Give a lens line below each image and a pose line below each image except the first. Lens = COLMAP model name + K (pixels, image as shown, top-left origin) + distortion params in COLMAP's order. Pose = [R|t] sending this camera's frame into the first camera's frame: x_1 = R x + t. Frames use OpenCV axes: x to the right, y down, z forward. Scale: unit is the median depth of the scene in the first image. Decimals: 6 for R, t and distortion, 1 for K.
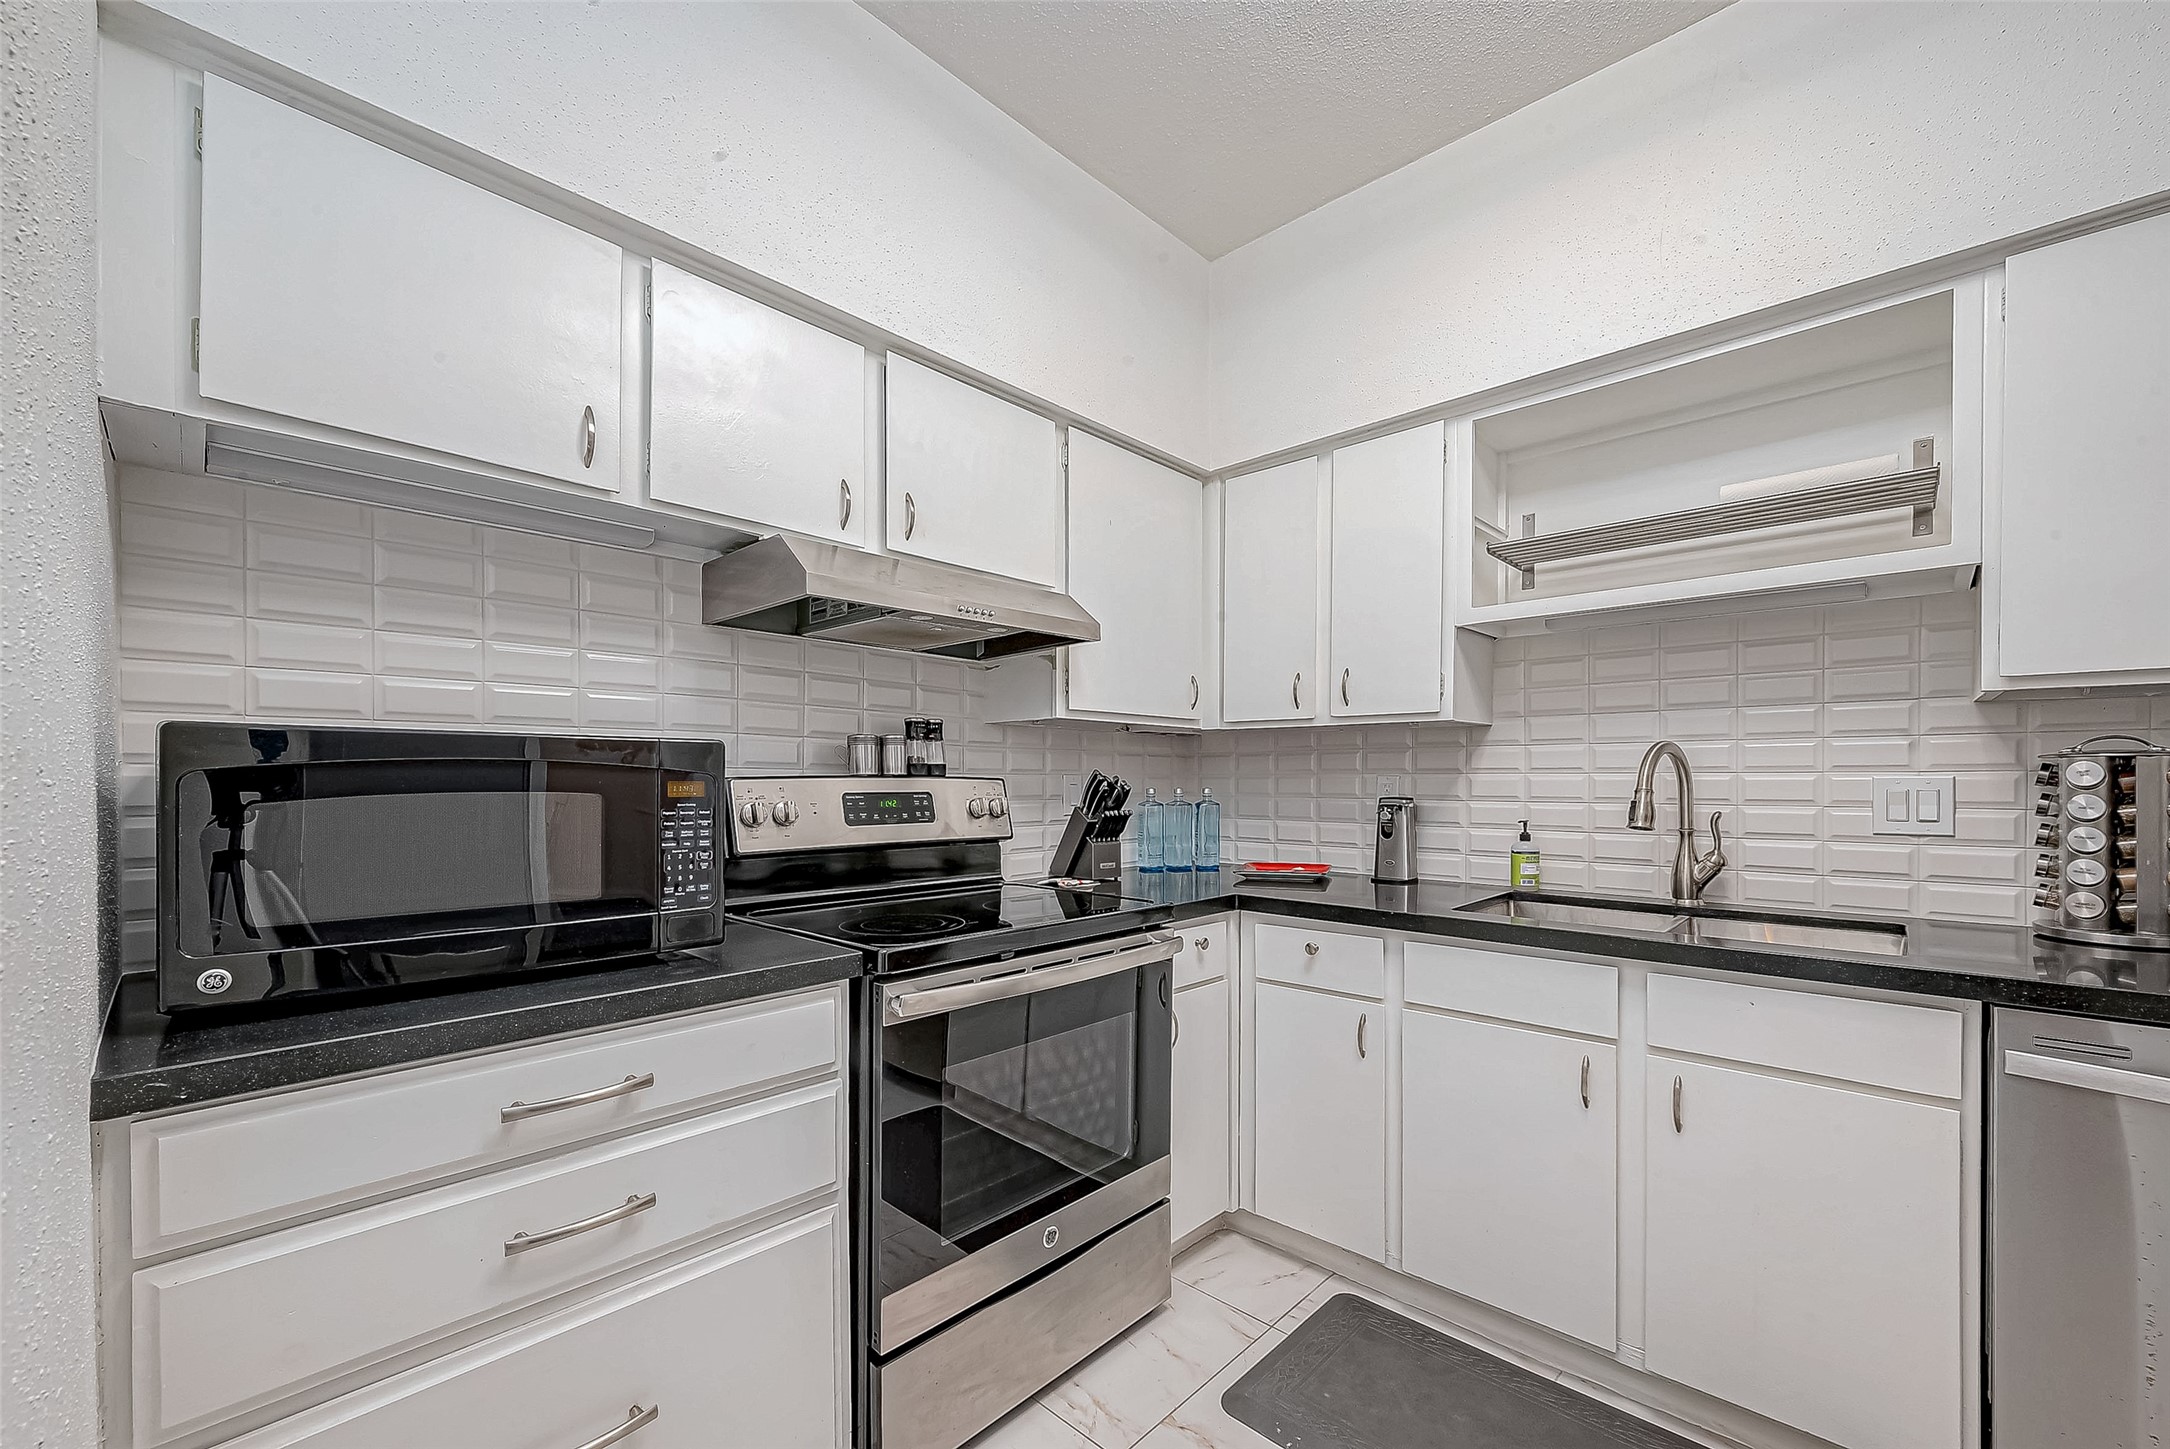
lens RADIAL K [[872.3, 0, 1091.0], [0, 872.3, 783.3], [0, 0, 1]] dist [-0.001617, -0.000287]
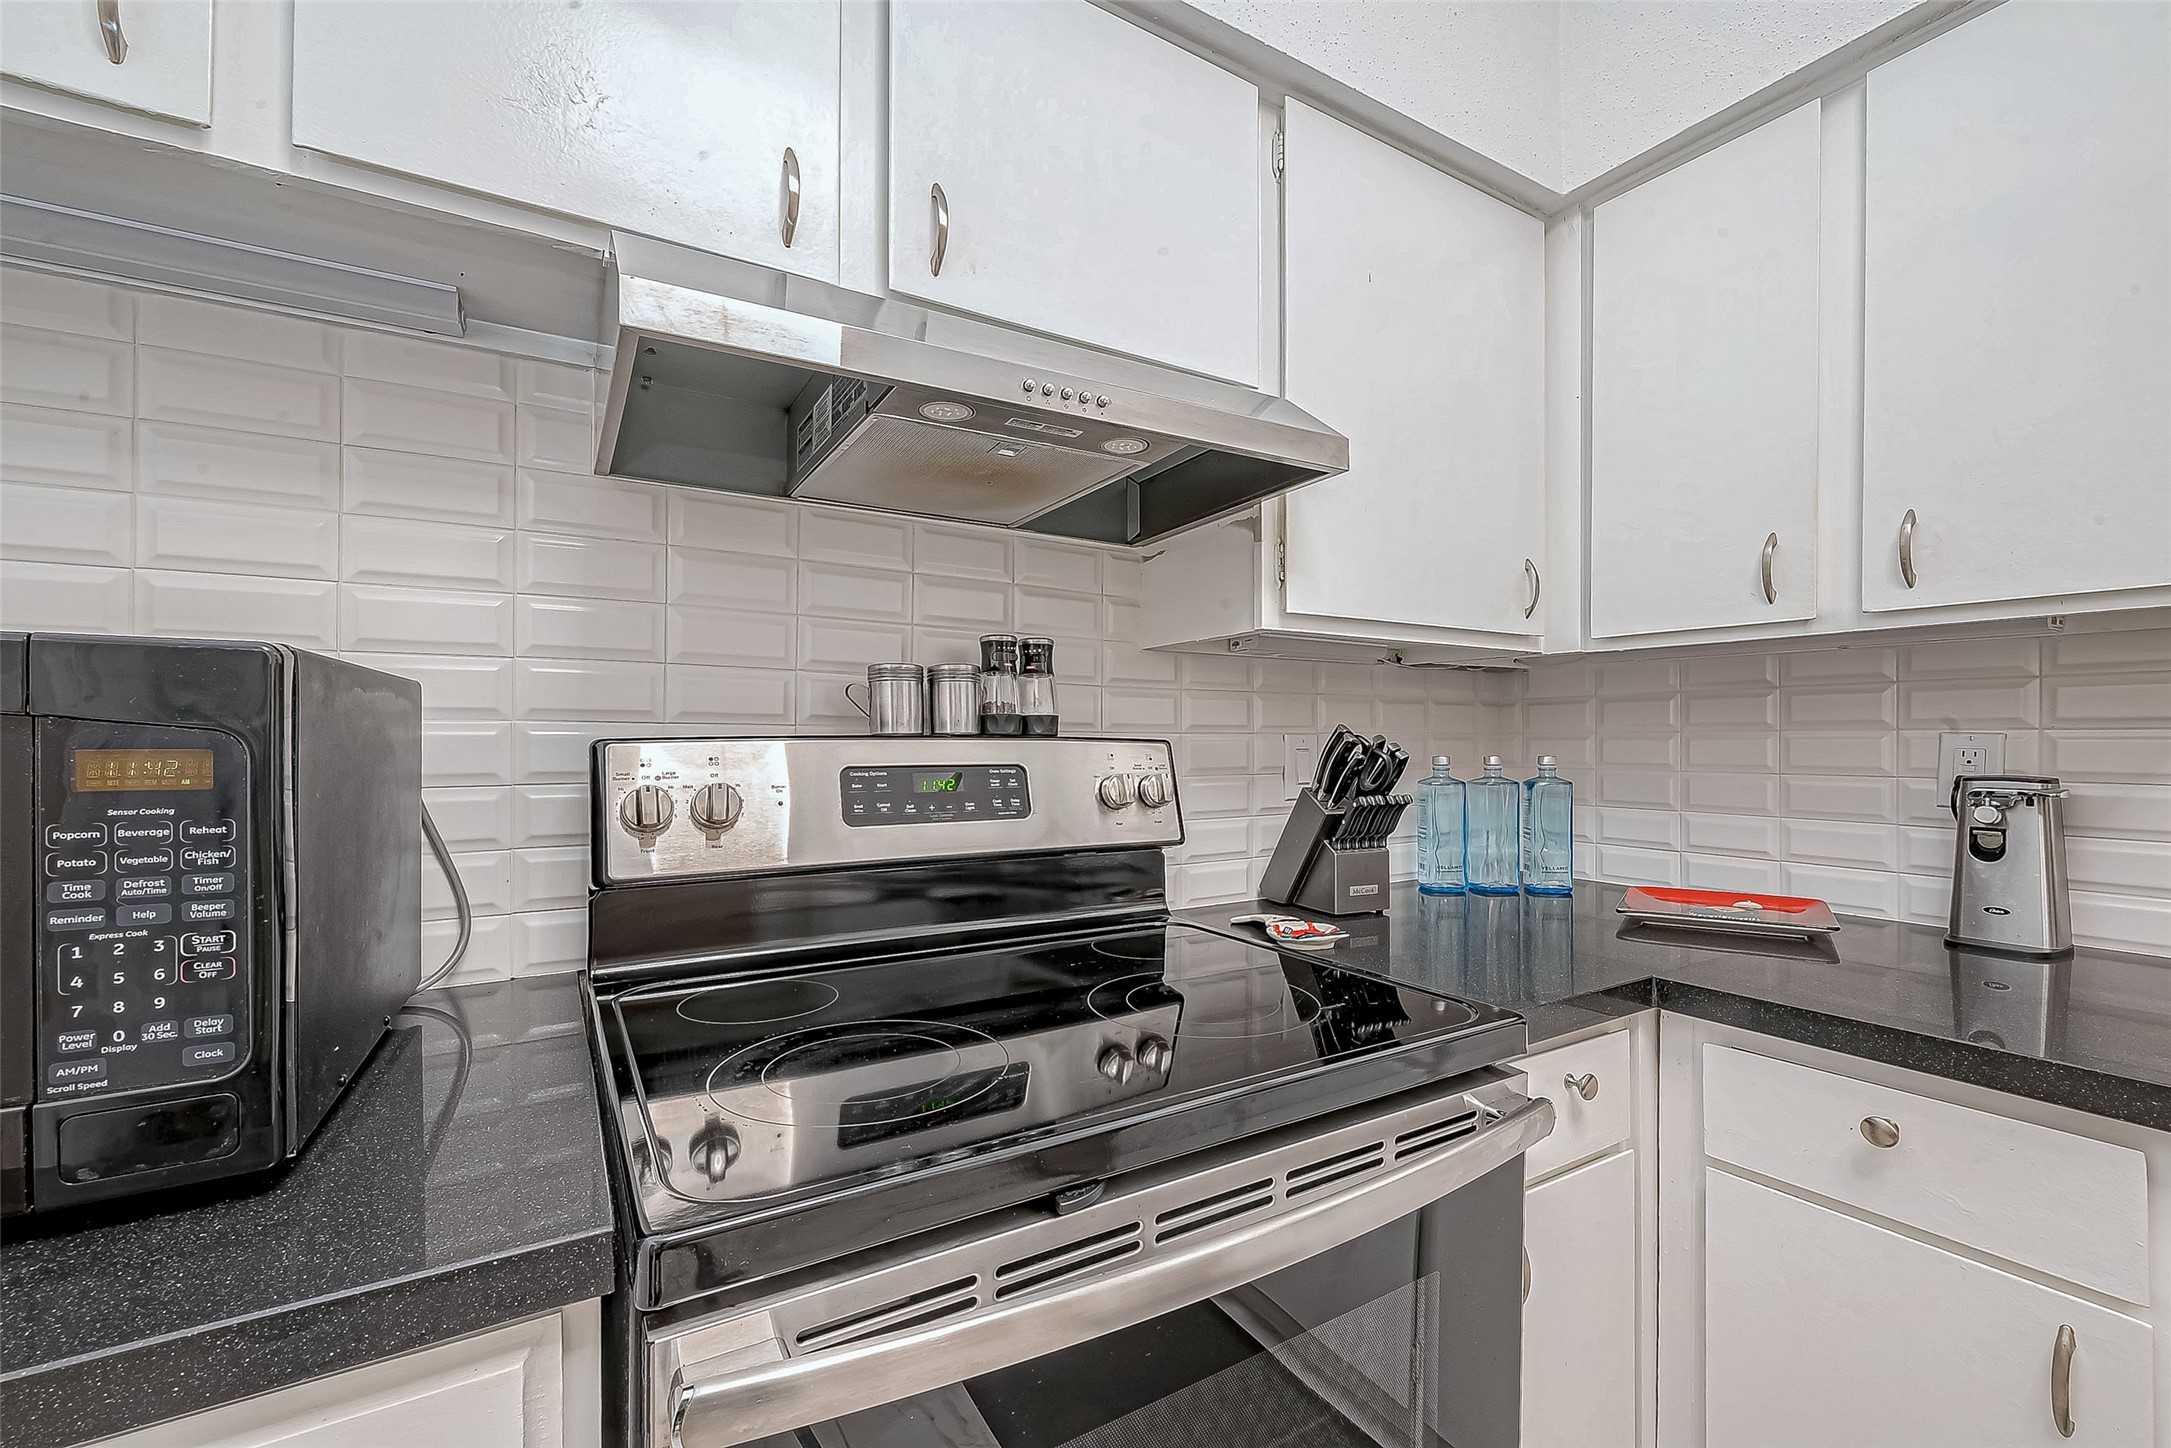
lens RADIAL K [[723.1, 0, 1090.8], [0, 723.1, 739.2], [0, 0, 1]] dist [-0.000176, 0.000004]
pose [[0.933652, -0.000869, -0.358180, 0.026268], [-0.000614, 0.999992, -0.004027, -0.004589], [0.358180, 0.003980, 0.933644, 0.580839]]
